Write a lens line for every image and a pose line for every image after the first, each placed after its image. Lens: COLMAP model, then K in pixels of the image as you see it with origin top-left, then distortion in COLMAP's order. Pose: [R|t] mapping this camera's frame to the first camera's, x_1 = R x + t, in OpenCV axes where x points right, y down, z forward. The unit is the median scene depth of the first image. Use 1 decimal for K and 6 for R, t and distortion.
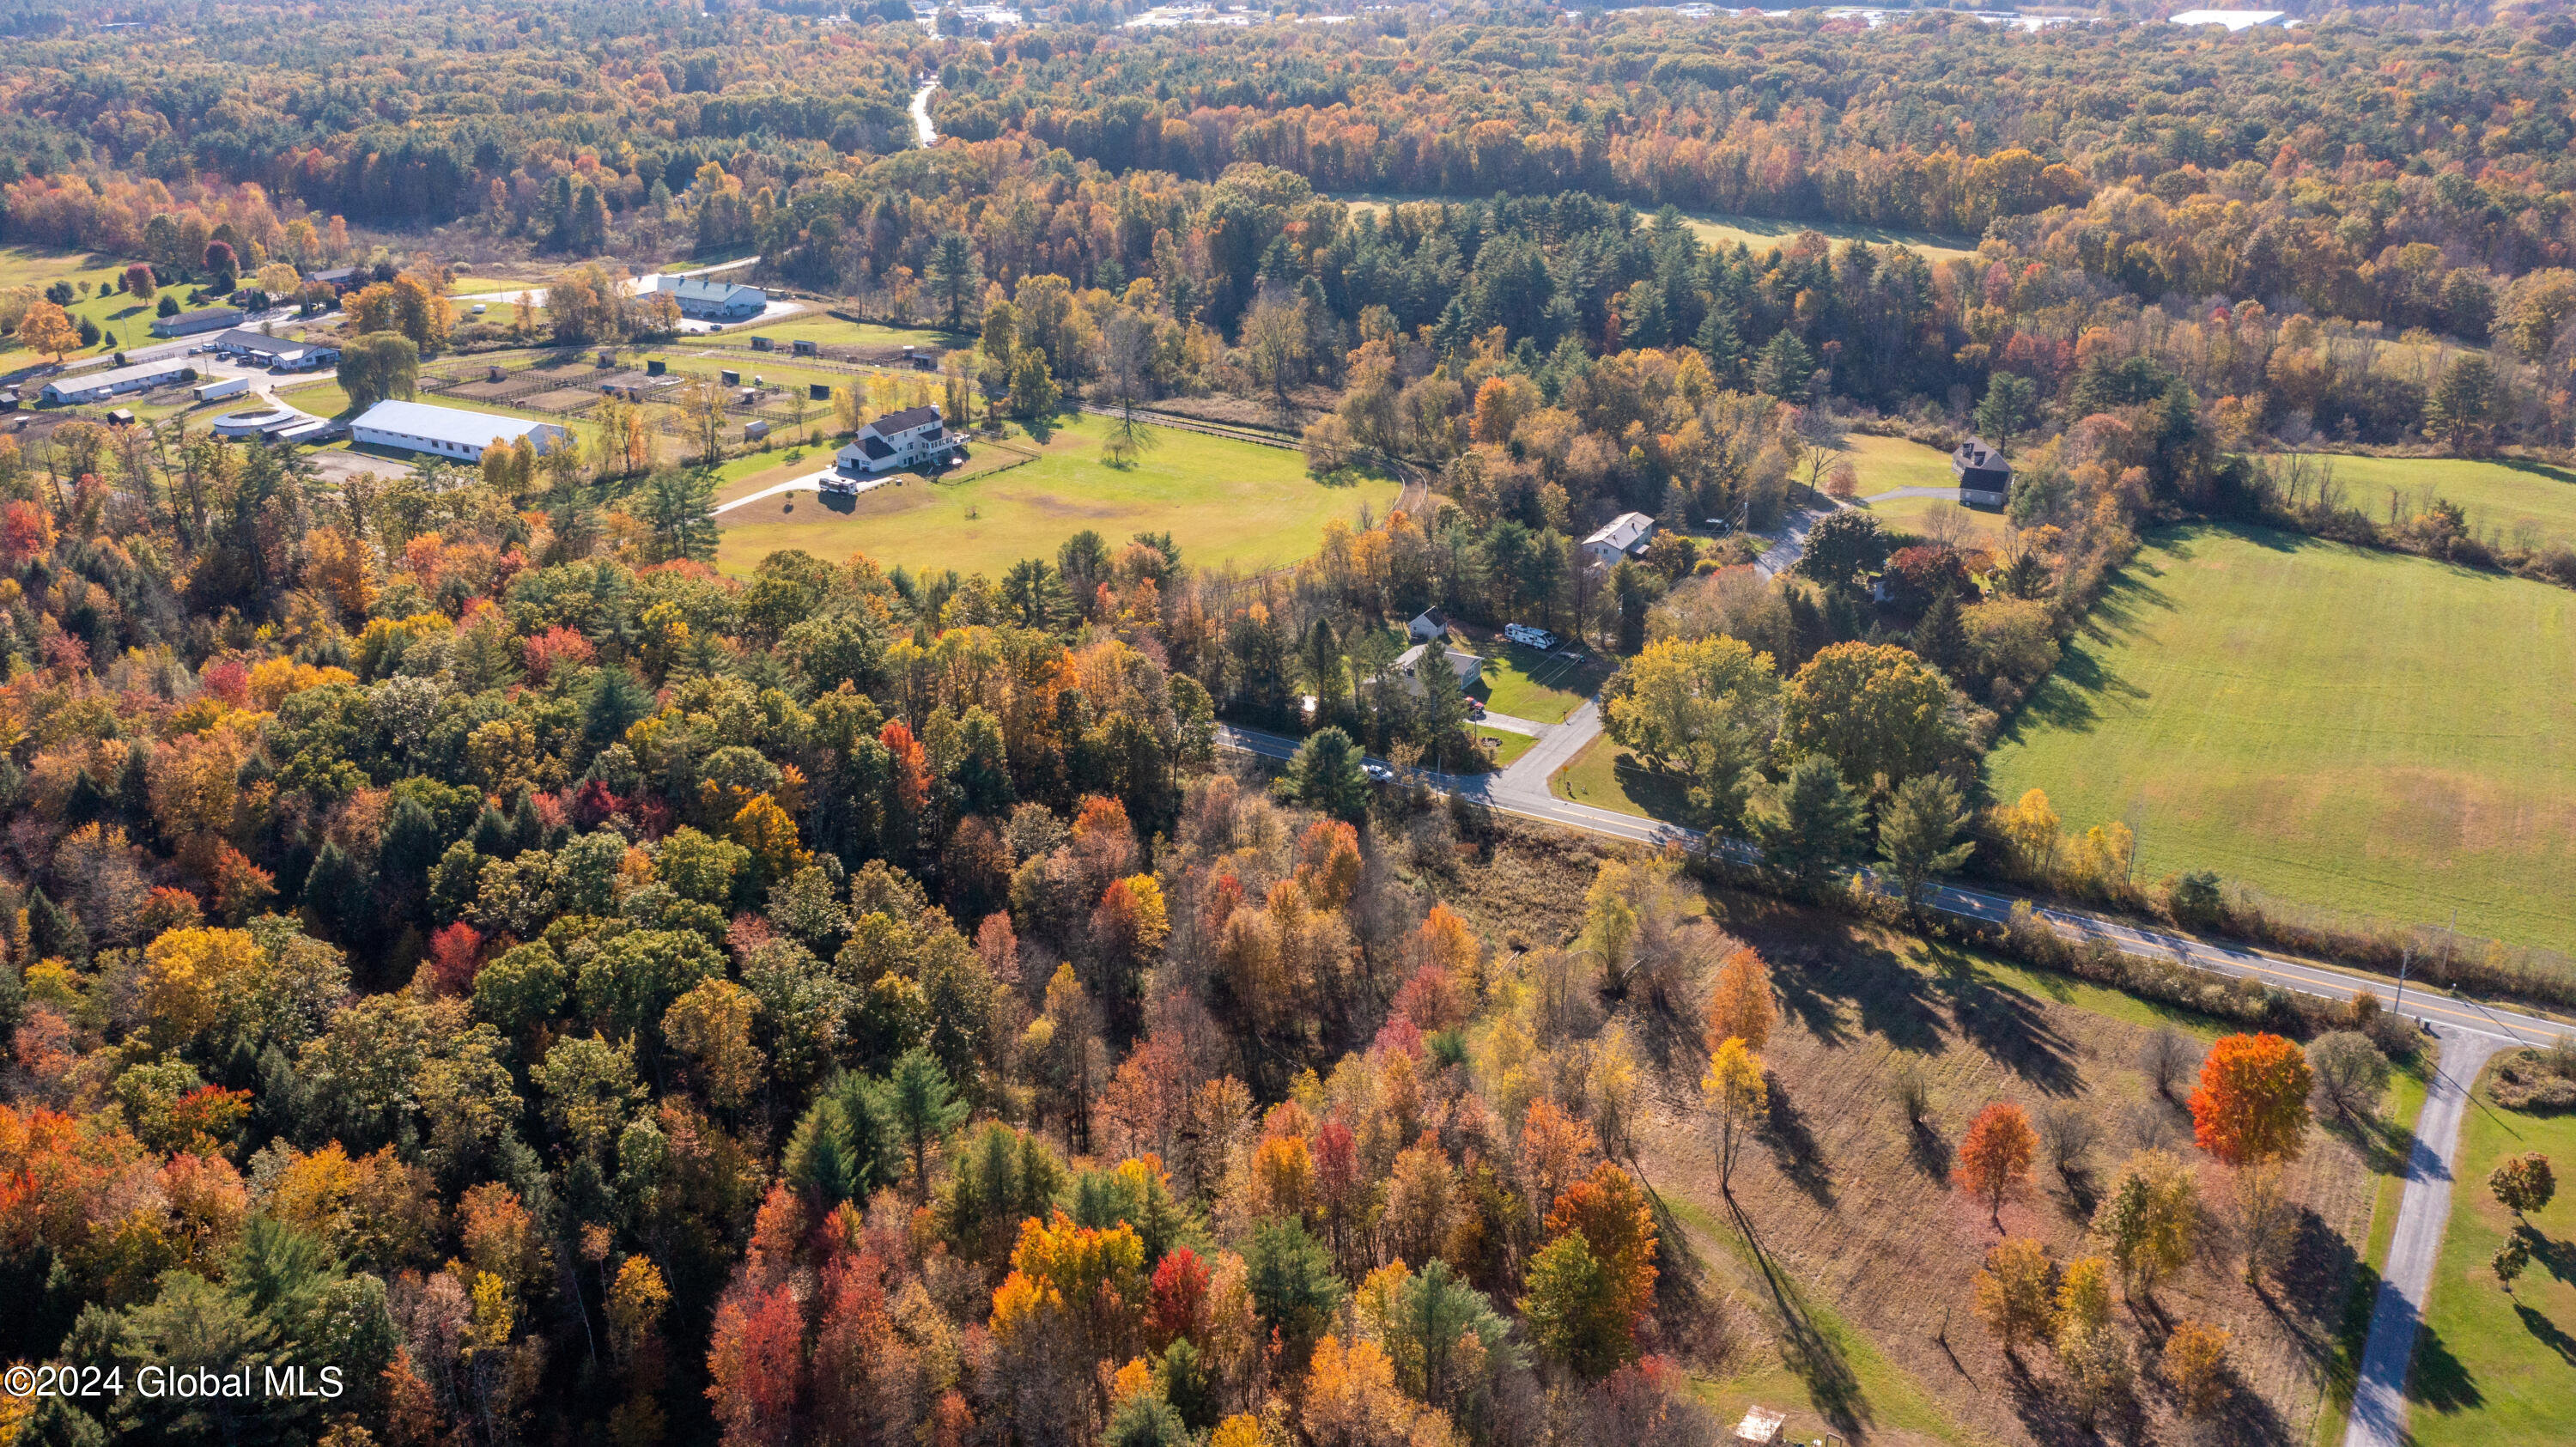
lens RADIAL K [[2017.5, 0, 1288.2], [0, 2017.5, 755.9], [0, 0, 1]] dist [-0.031490, 0.010332]
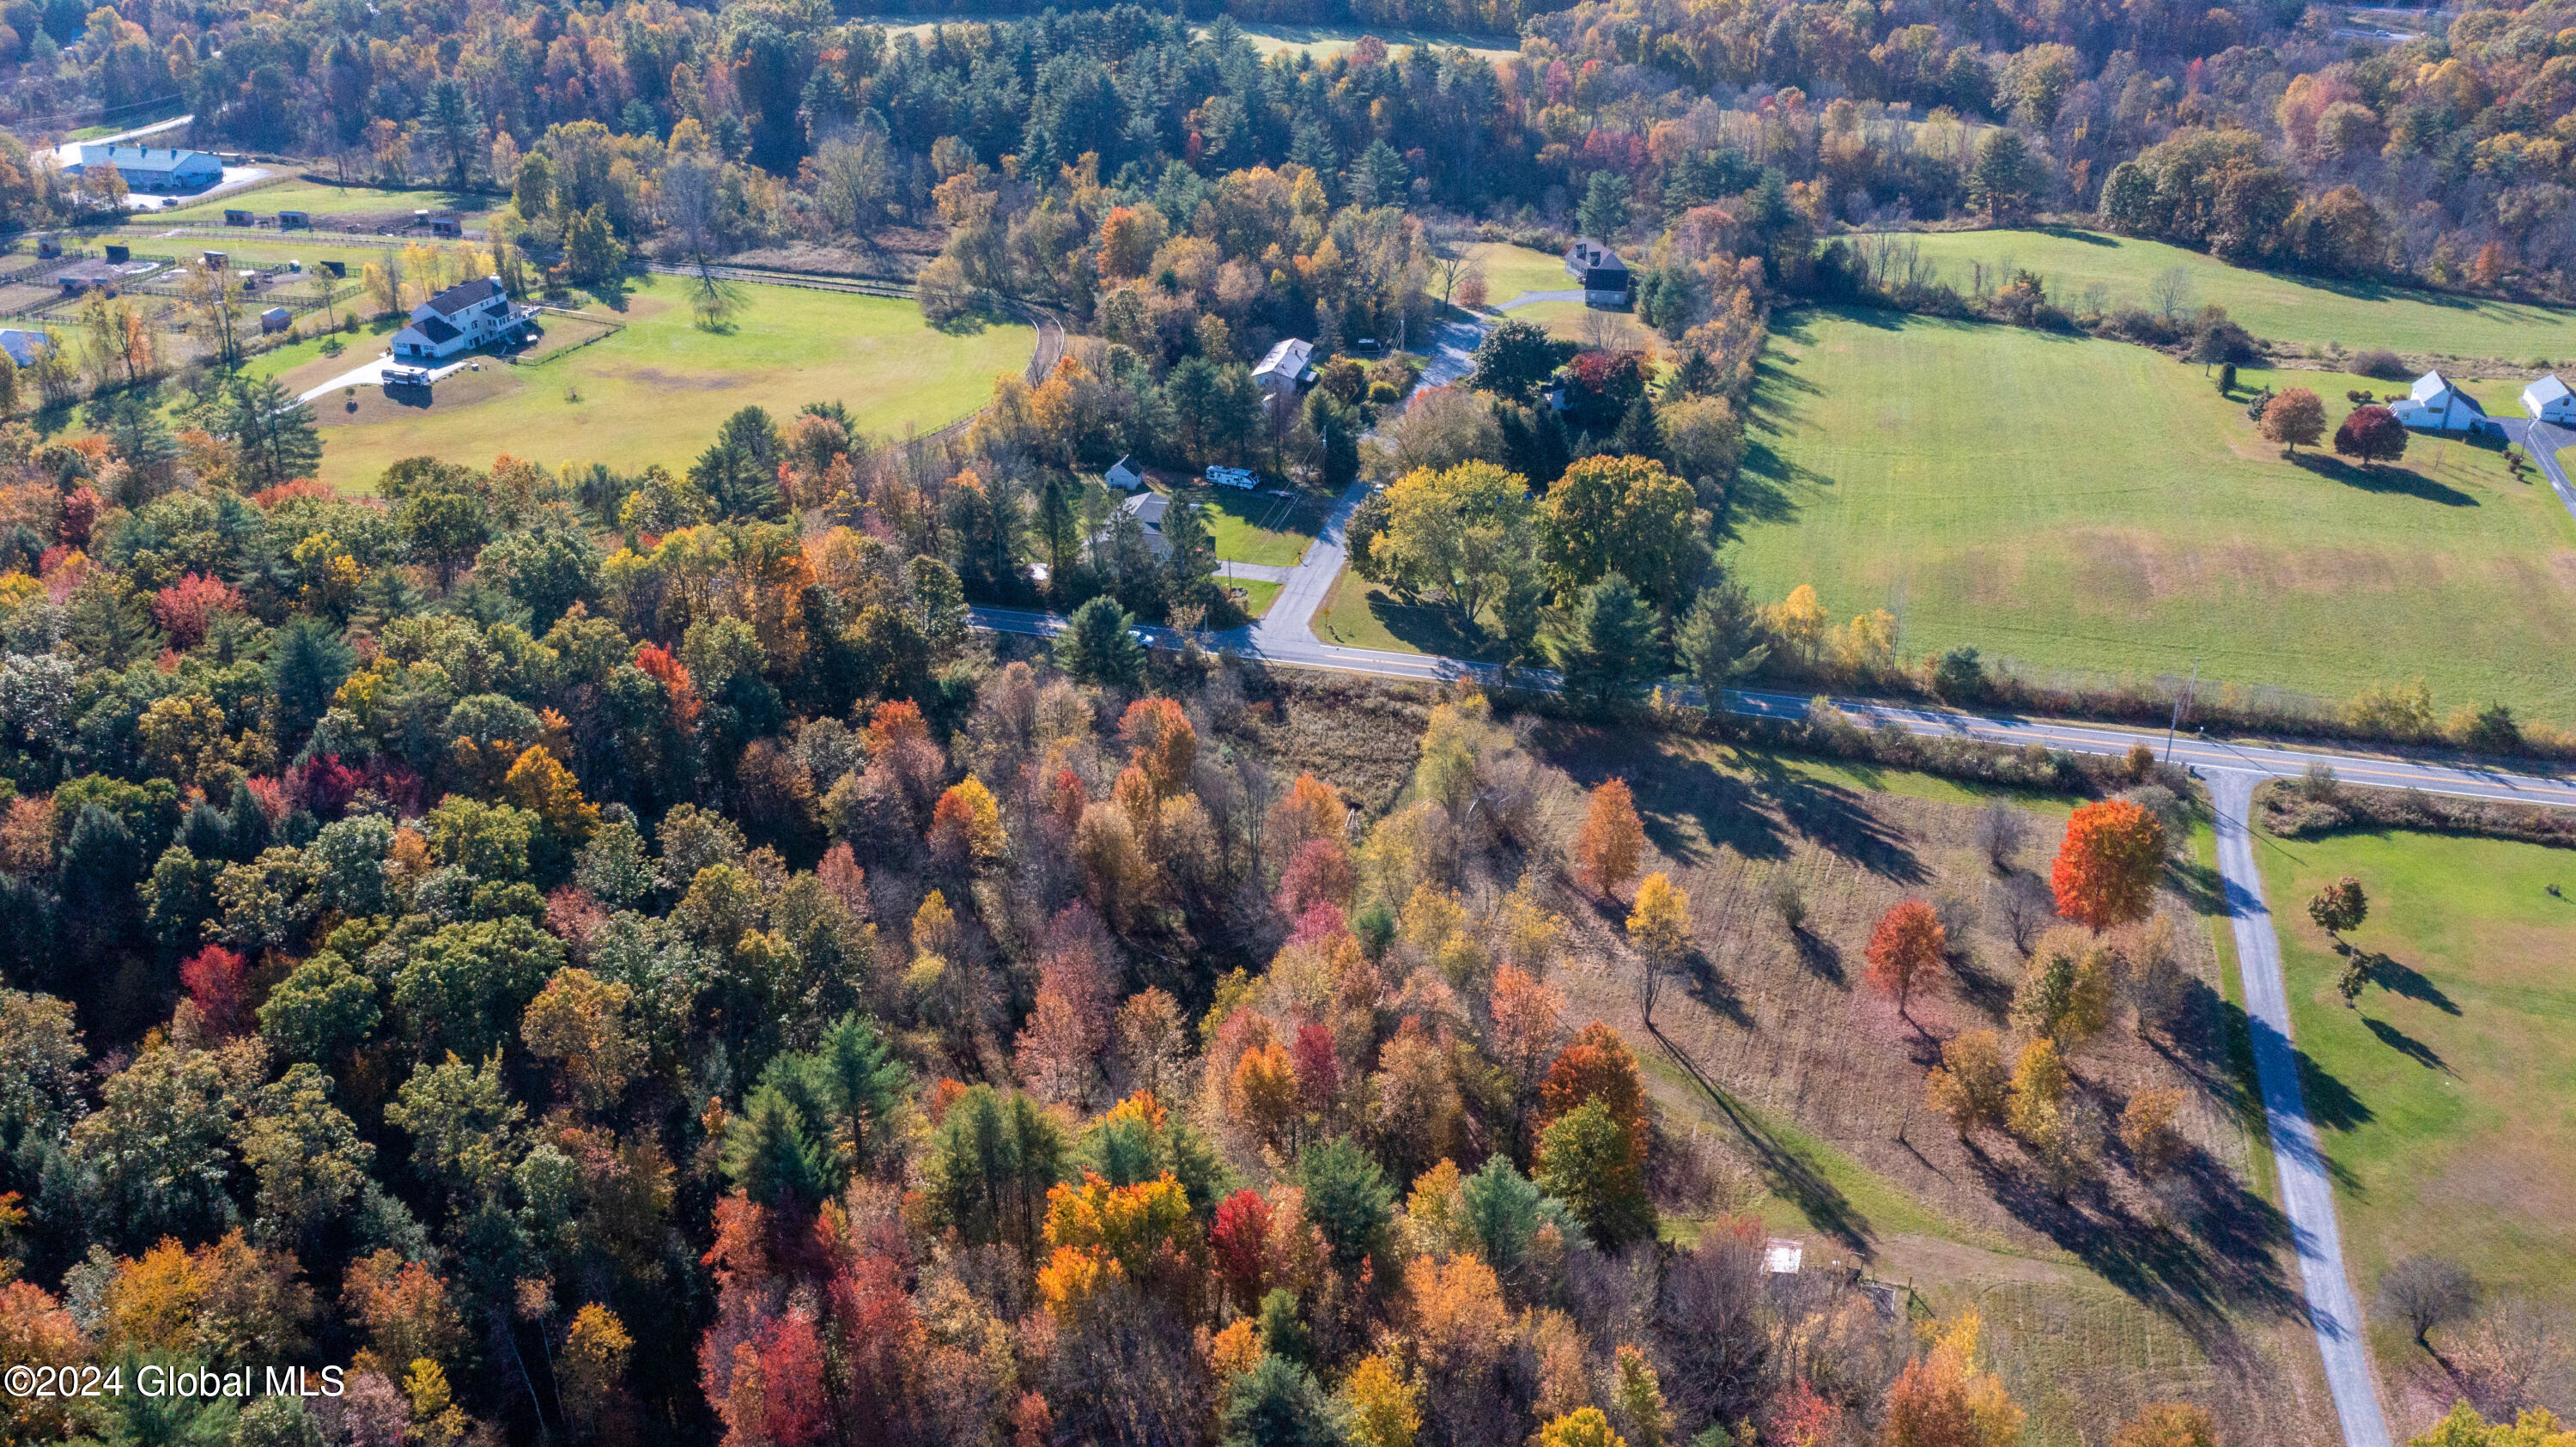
lens RADIAL K [[2028.2, 0, 1281.4], [0, 2028.2, 724.4], [0, 0, 1]] dist [-0.023170, 0.005559]
pose [[0.962726, -0.120483, 0.242160, -0.121279], [0.103527, 0.991273, 0.081613, -0.021457], [-0.249880, -0.053501, 0.966798, 0.055337]]
